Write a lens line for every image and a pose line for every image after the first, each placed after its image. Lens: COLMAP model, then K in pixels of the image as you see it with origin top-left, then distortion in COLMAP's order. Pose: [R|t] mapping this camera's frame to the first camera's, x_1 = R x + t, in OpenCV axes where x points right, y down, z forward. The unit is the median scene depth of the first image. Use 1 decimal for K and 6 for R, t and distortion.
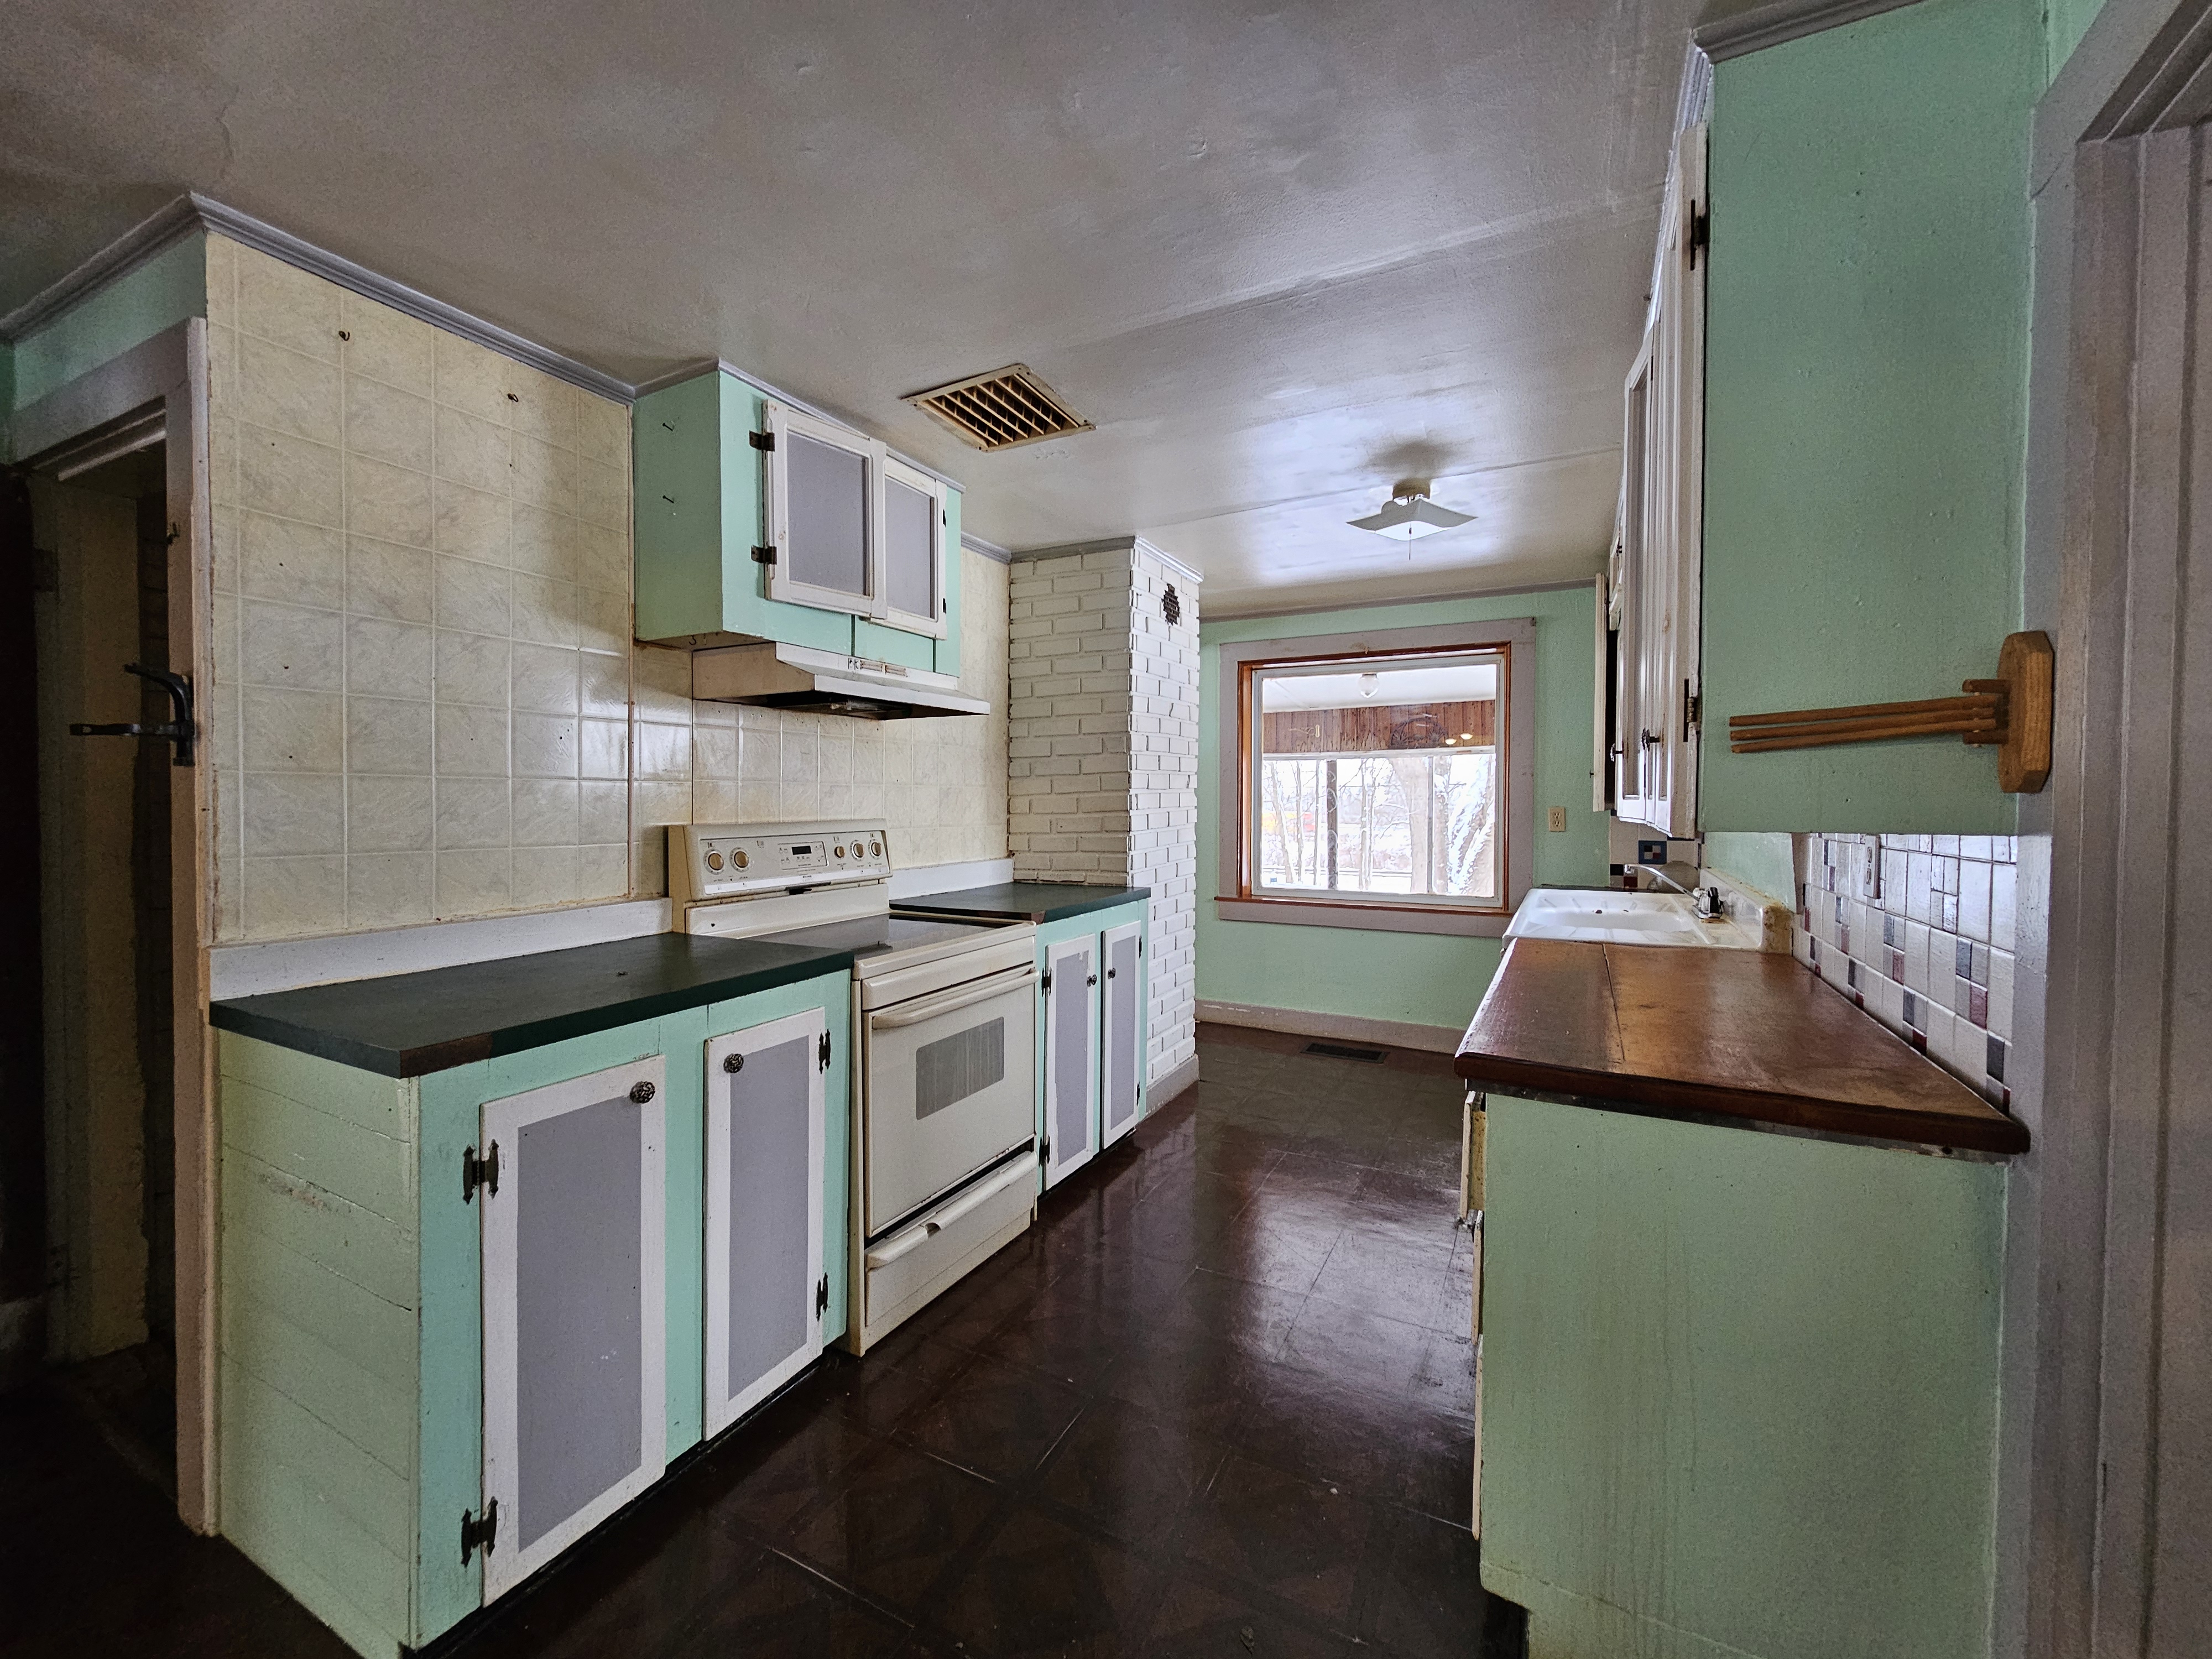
lens RADIAL K [[911.3, 0, 1104.9], [0, 911.3, 824.2], [0, 0, 1]] dist [0.001069, 0.000057]
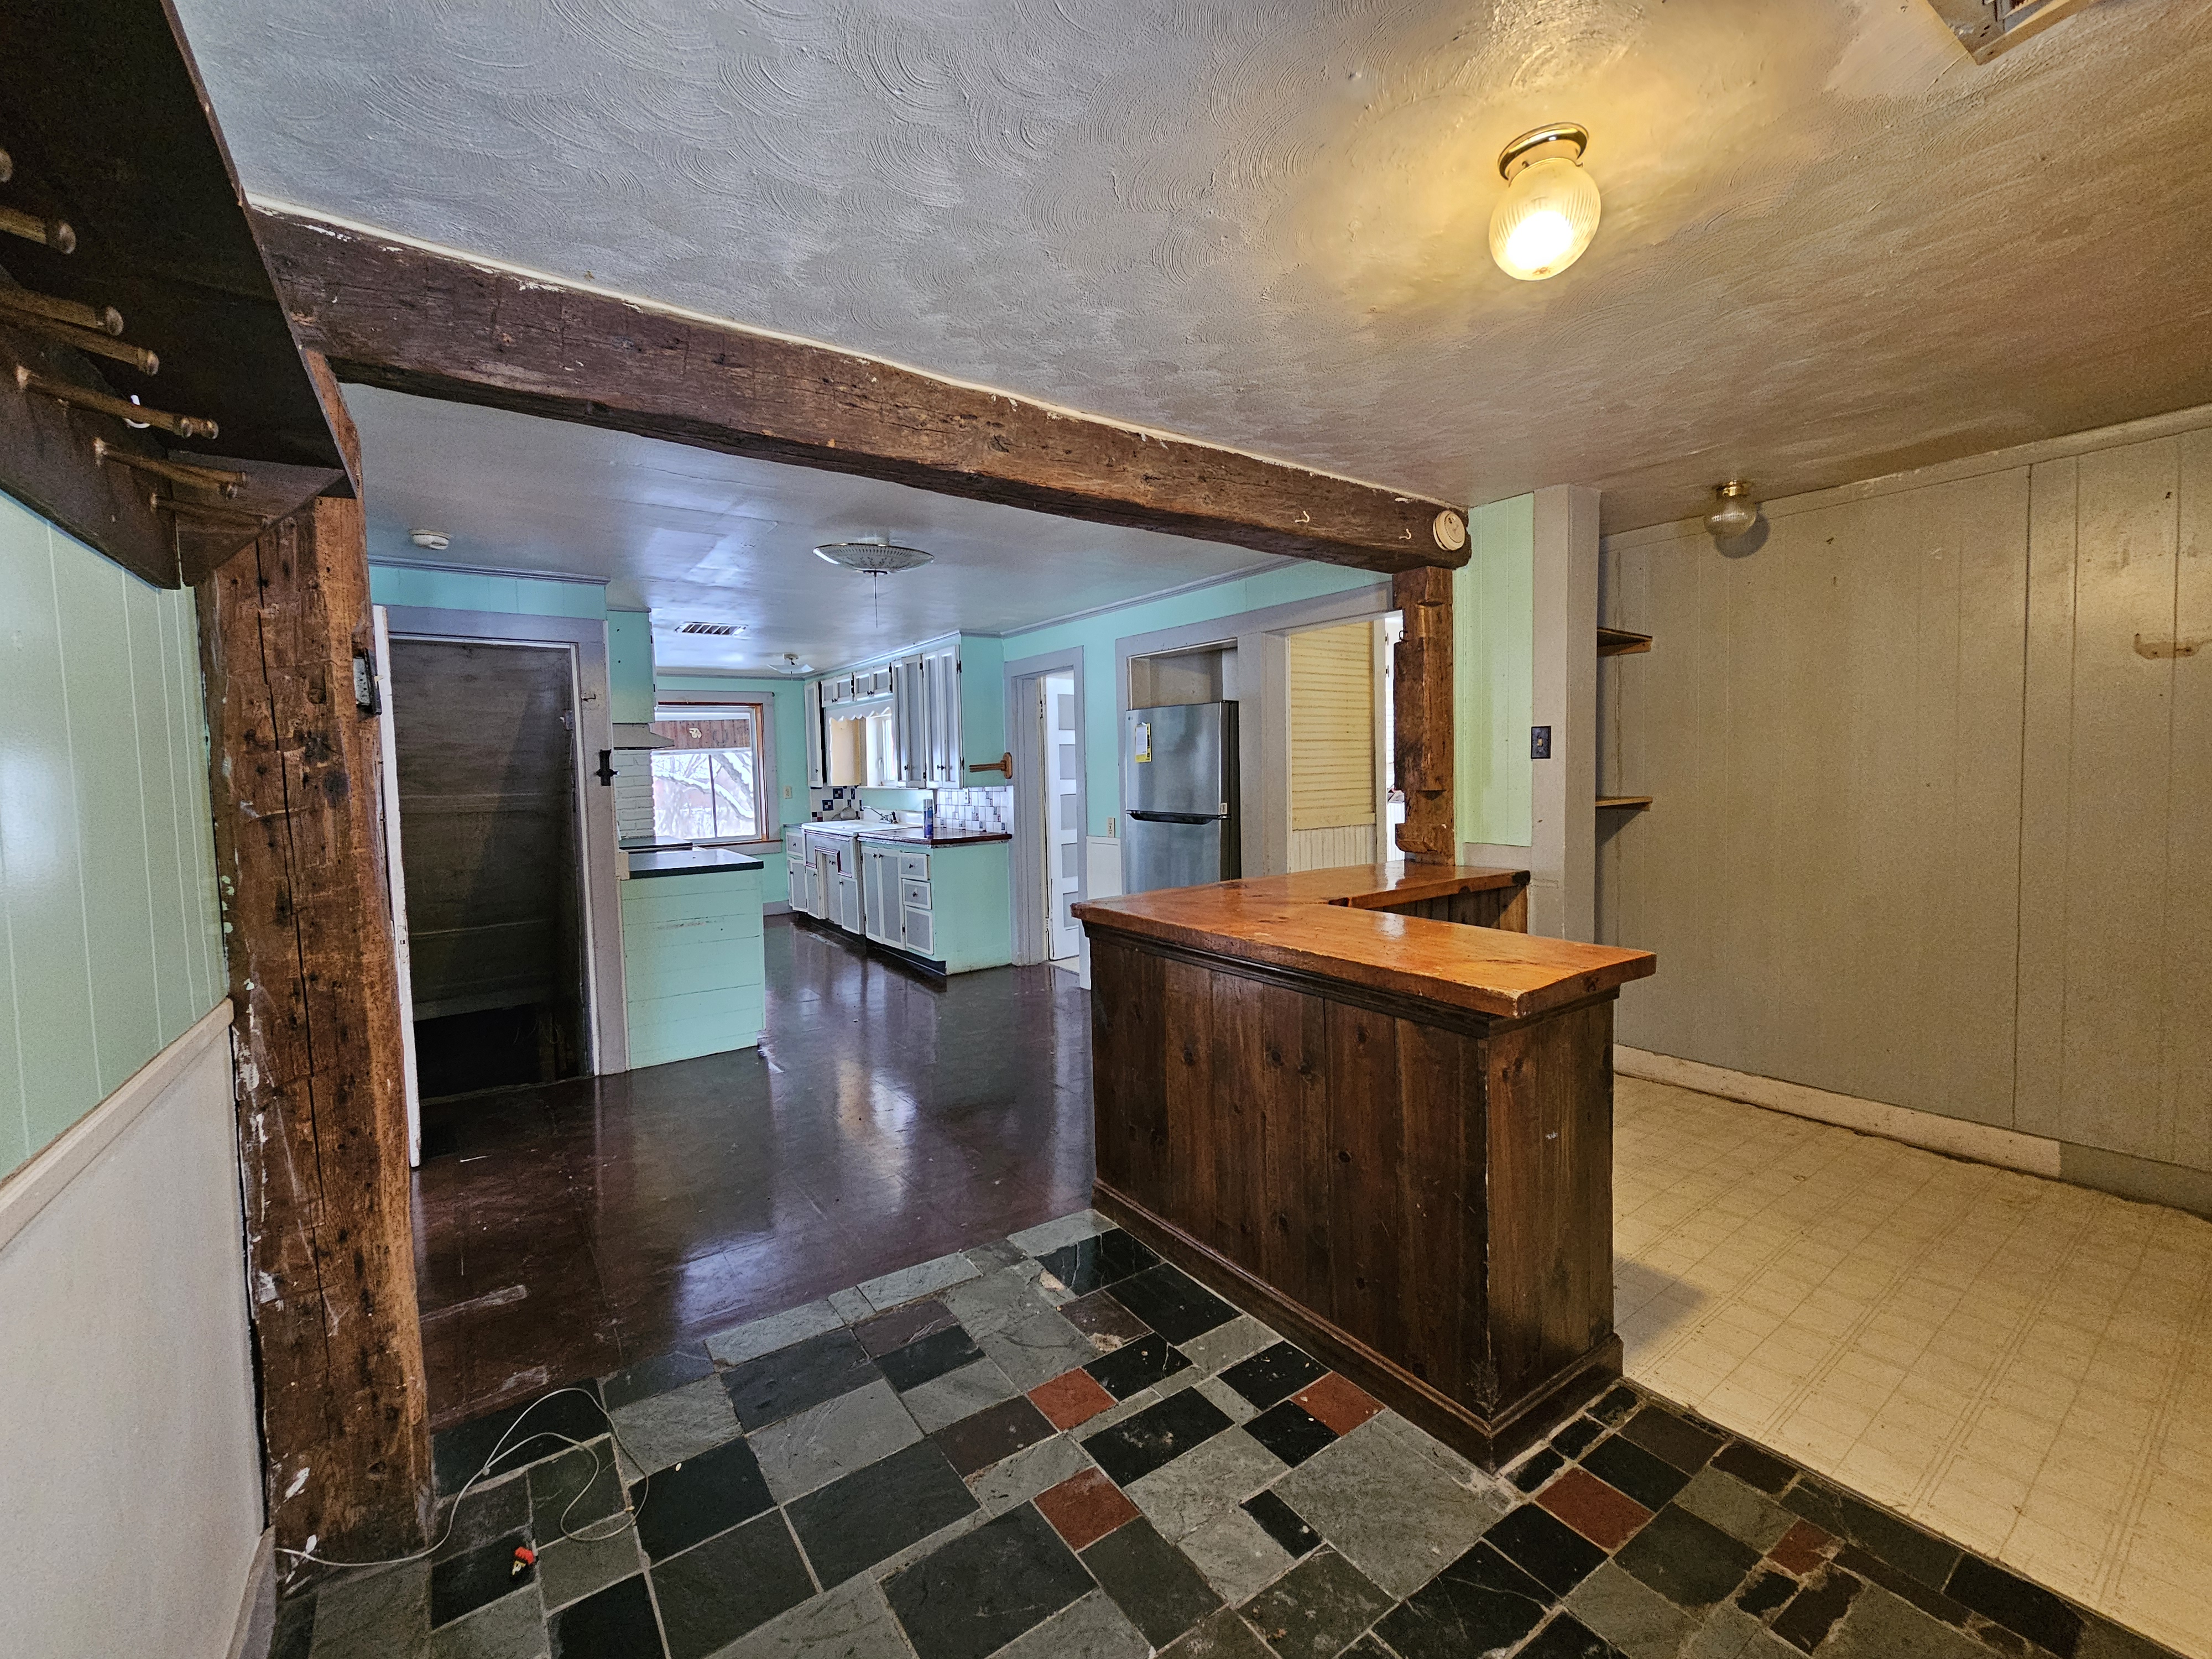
lens RADIAL K [[911.3, 0, 1096.5], [0, 911.3, 824.0], [0, 0, 1]] dist [0.001069, 0.000057]
pose [[0.453459, -0.064488, 0.888941, -0.992216], [0.045989, 0.997743, 0.048922, -0.001263], [-0.890090, 0.018698, 0.455402, -0.546460]]
